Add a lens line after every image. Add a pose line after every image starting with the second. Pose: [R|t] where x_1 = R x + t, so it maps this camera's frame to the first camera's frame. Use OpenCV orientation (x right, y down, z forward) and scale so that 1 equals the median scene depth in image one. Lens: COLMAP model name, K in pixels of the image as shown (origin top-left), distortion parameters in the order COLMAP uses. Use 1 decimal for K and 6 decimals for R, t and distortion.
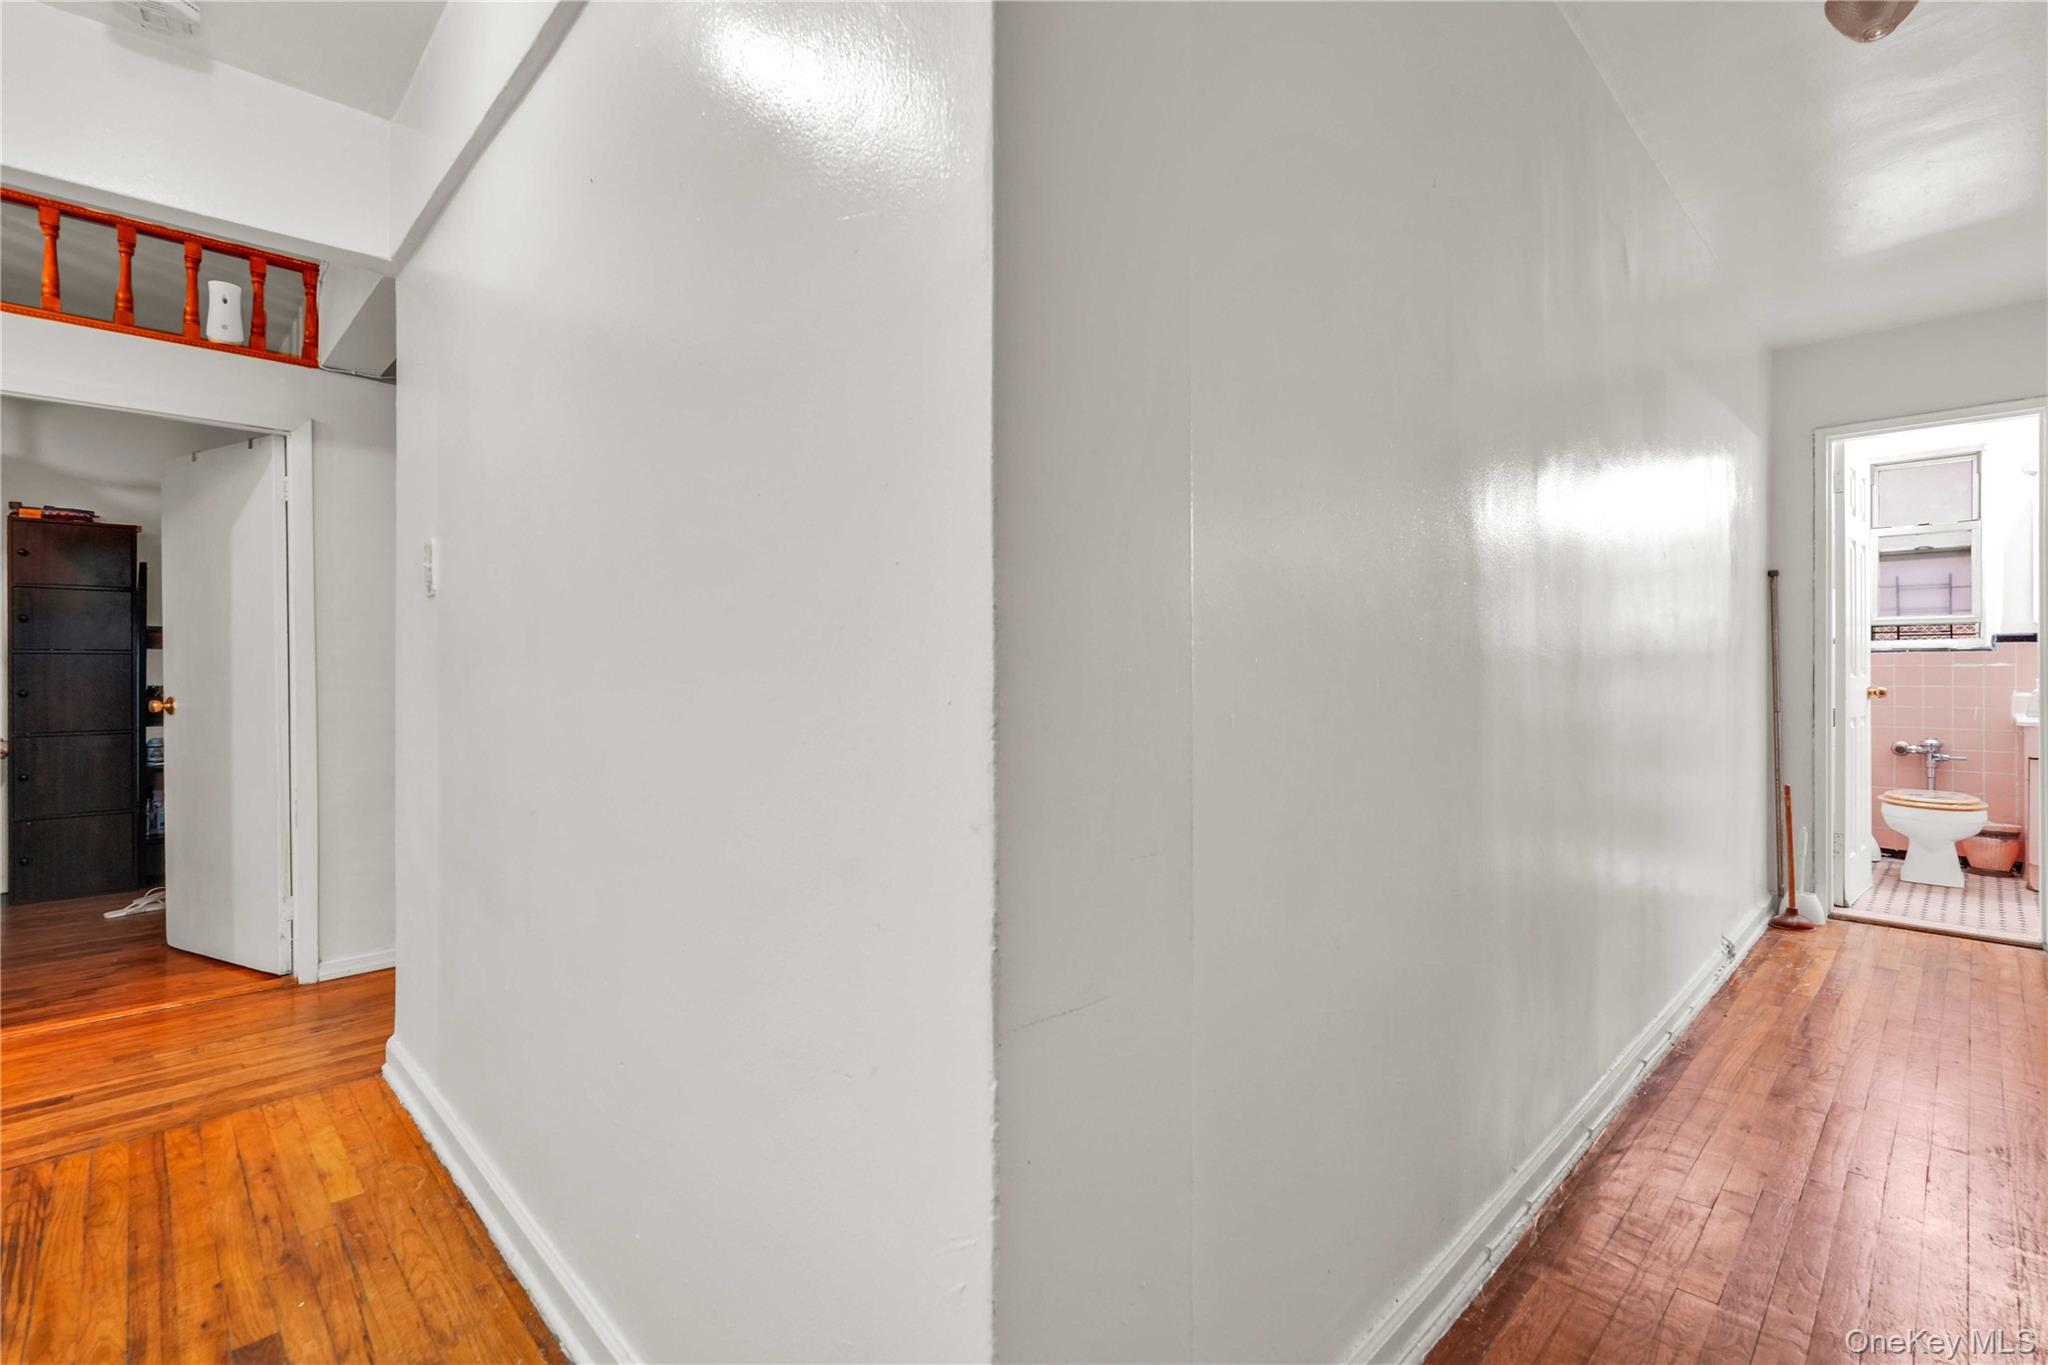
lens RADIAL K [[905.8, 0, 1020.2], [0, 905.8, 685.5], [0, 0, 1]] dist [-0.016661, 0.009121]
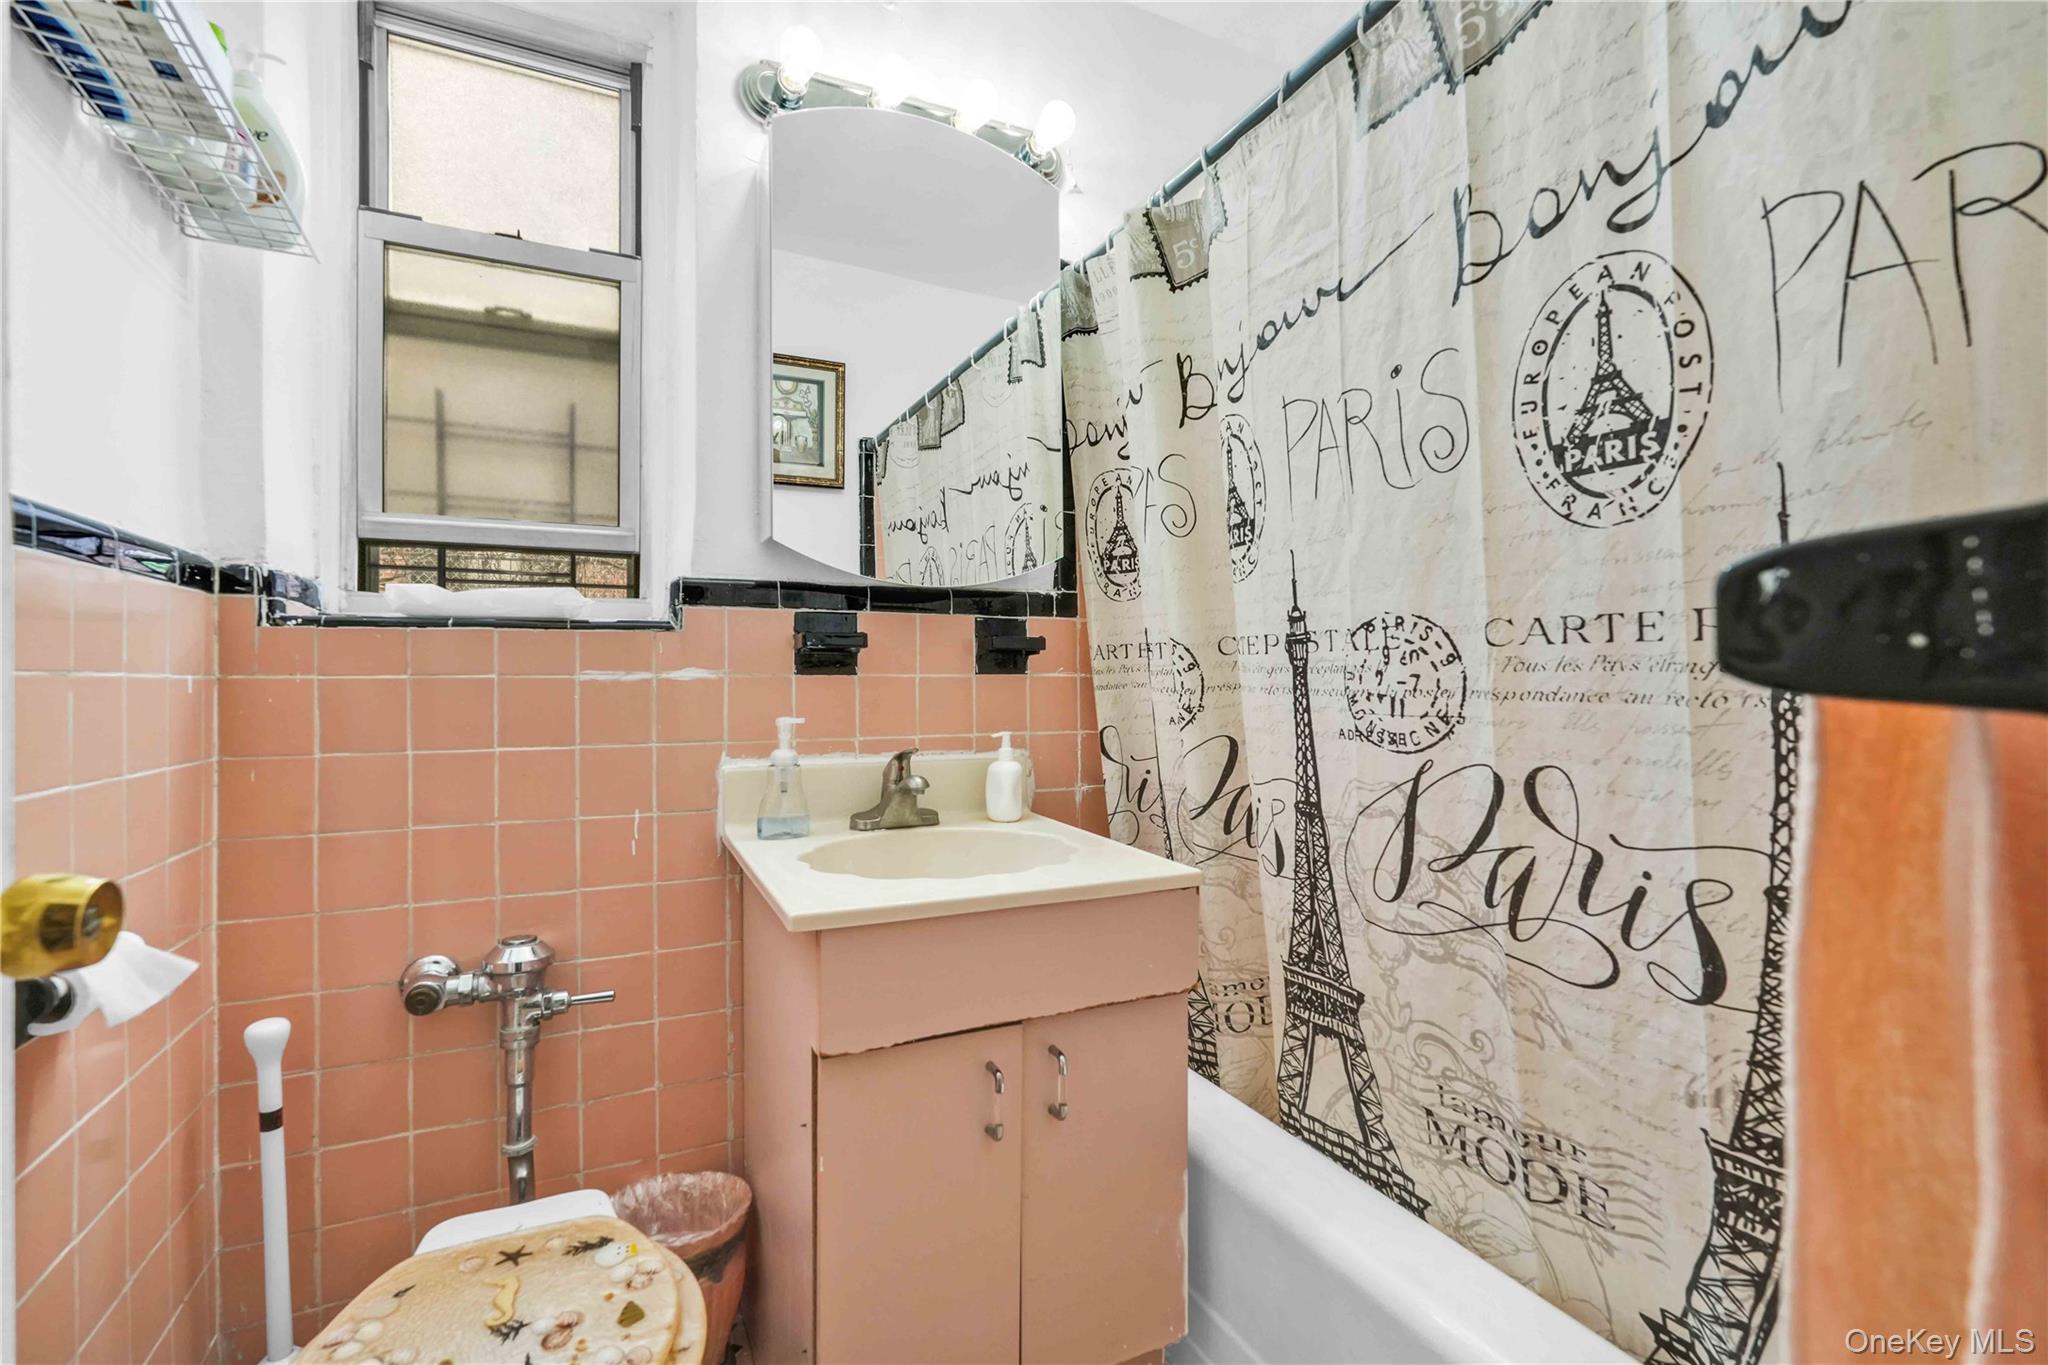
lens RADIAL K [[905.8, 0, 1020.2], [0, 905.8, 685.5], [0, 0, 1]] dist [-0.016661, 0.009121]
pose [[0.310143, -0.003983, 0.950682, 0.790484], [0.006373, 0.999977, 0.002111, -0.018108], [-0.950669, 0.005404, 0.310161, 0.760065]]
